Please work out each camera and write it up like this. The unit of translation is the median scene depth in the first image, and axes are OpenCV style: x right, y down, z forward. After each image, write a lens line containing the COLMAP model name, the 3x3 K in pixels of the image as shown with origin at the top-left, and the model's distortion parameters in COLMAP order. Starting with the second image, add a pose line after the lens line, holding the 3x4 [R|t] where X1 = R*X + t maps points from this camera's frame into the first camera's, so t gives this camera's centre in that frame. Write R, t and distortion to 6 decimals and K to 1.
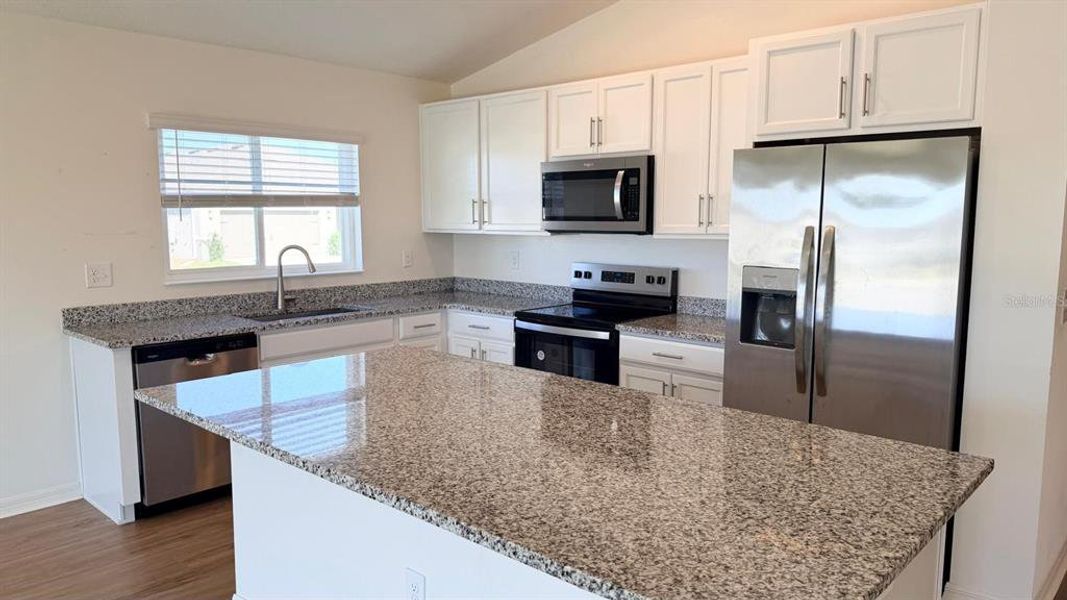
lens RADIAL K [[746.4, 0, 534.8], [0, 746.4, 303.1], [0, 0, 1]] dist [0.036370, -0.051647]
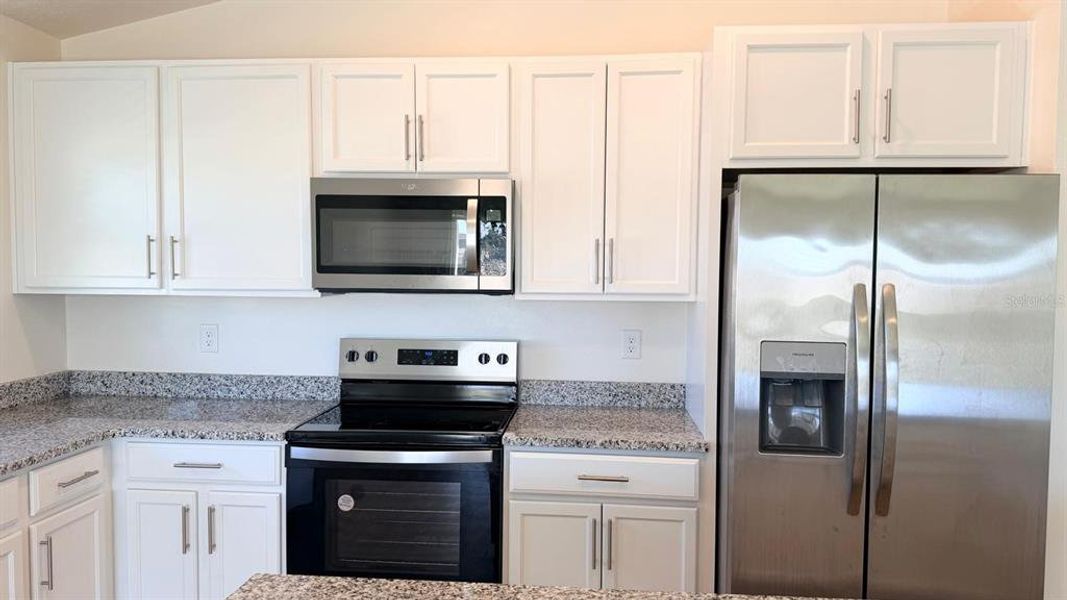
lens RADIAL K [[746.4, 0, 539.8], [0, 746.4, 299.1], [0, 0, 1]] dist [0.036370, -0.051647]
pose [[0.790543, -0.021682, 0.612023, -0.236288], [0.065599, 0.996621, -0.049427, -0.051603], [-0.608883, 0.079223, 0.789294, 0.440140]]
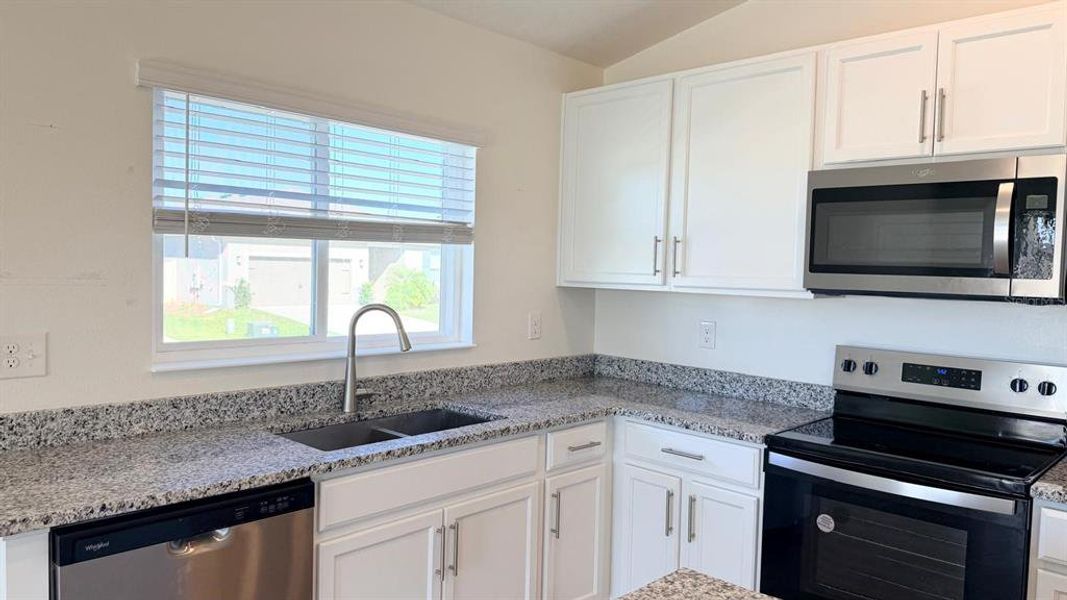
lens RADIAL K [[746.4, 0, 528.9], [0, 746.4, 296.7], [0, 0, 1]] dist [0.036370, -0.051647]
pose [[0.998952, 0.028464, -0.035844, -0.196396], [-0.031167, 0.996524, -0.077260, -0.044744], [0.033520, 0.078297, 0.996366, 0.454564]]
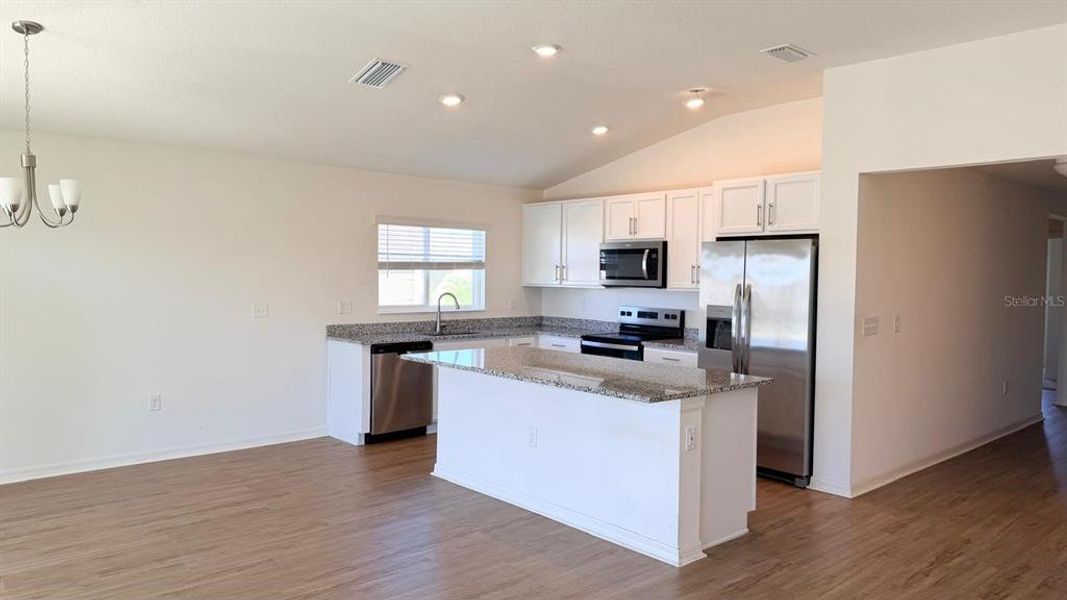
lens RADIAL K [[746.4, 0, 526.5], [0, 746.4, 301.4], [0, 0, 1]] dist [0.036370, -0.051647]
pose [[0.993672, 0.014607, -0.111367, 0.035050], [-0.023560, 0.996556, -0.079507, 0.073250], [0.109822, 0.081628, 0.990594, -0.645879]]
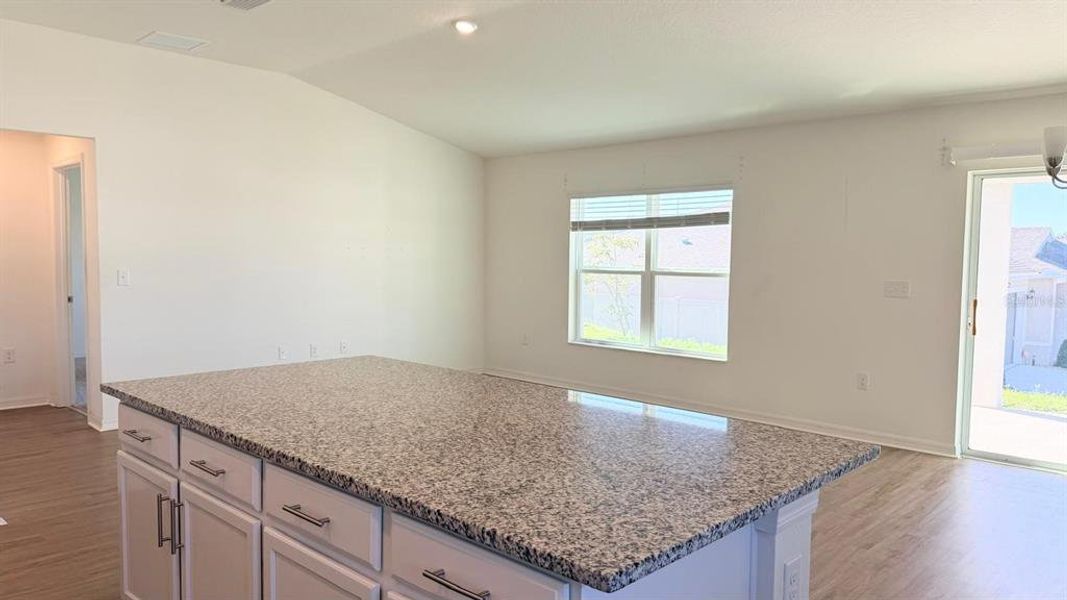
lens RADIAL K [[746.4, 0, 533.7], [0, 746.4, 301.3], [0, 0, 1]] dist [0.036370, -0.051647]
pose [[-0.999664, -0.012370, 0.022772, -0.121871], [-0.008157, 0.984256, 0.176561, -0.093513], [-0.024598, 0.176316, -0.984026, 0.988342]]
